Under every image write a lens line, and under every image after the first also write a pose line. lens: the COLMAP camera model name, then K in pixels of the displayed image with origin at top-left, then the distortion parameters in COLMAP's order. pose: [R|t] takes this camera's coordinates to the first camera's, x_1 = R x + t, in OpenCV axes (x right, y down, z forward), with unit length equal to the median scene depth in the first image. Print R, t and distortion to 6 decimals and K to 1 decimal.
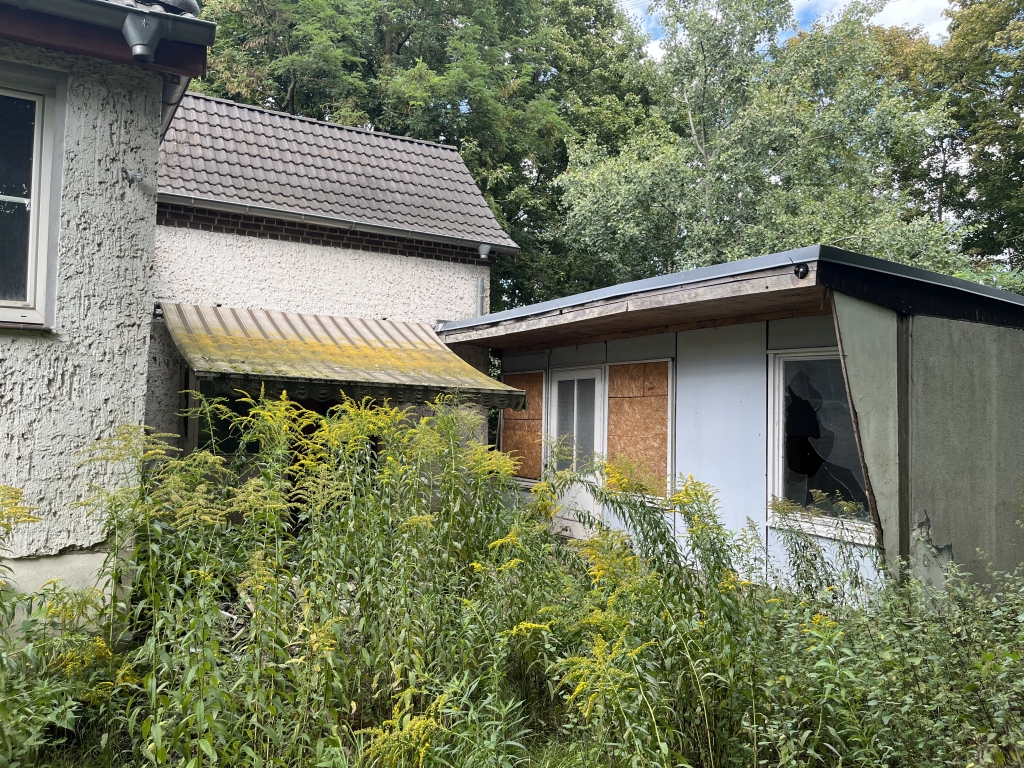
lens RADIAL K [[793.1, 0, 510.9], [0, 793.1, 382.0], [0, 0, 1]] dist [-0.013600, -0.015646]
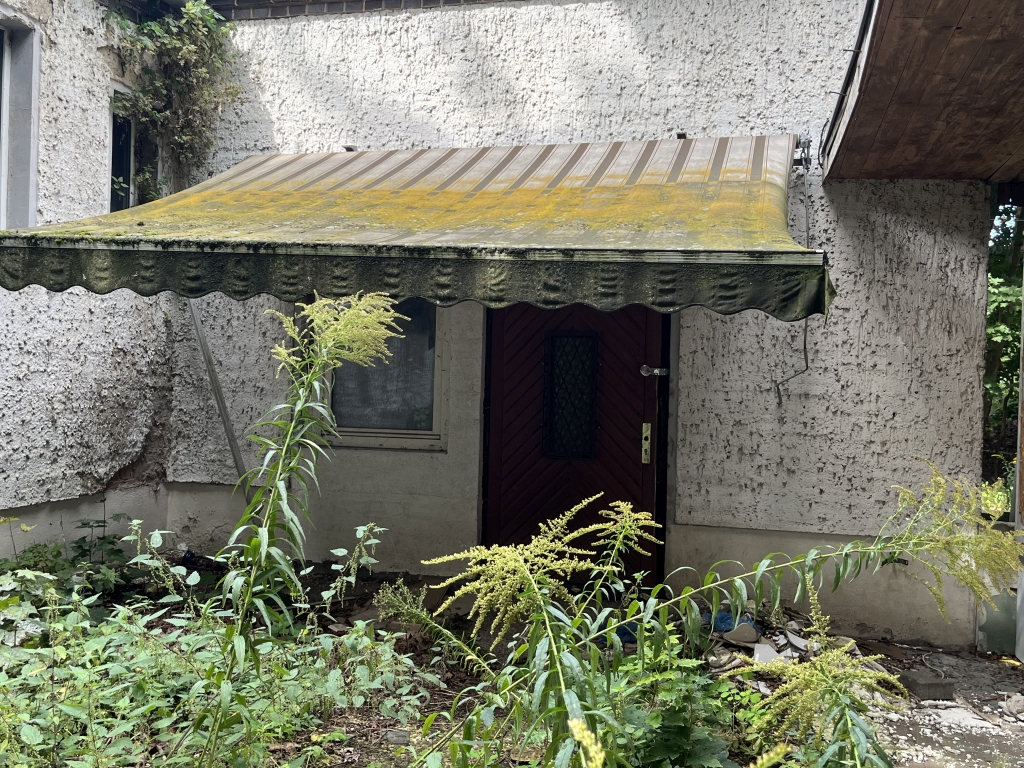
lens RADIAL K [[966.6, 0, 512.2], [0, 966.6, 384.5], [0, 0, 1]] dist [0.018052, 0.000000]
pose [[0.686409, 0.010155, -0.727145, 0.187989], [0.010075, 0.999674, 0.023472, 0.048676], [0.727146, -0.023437, 0.686083, 0.652933]]
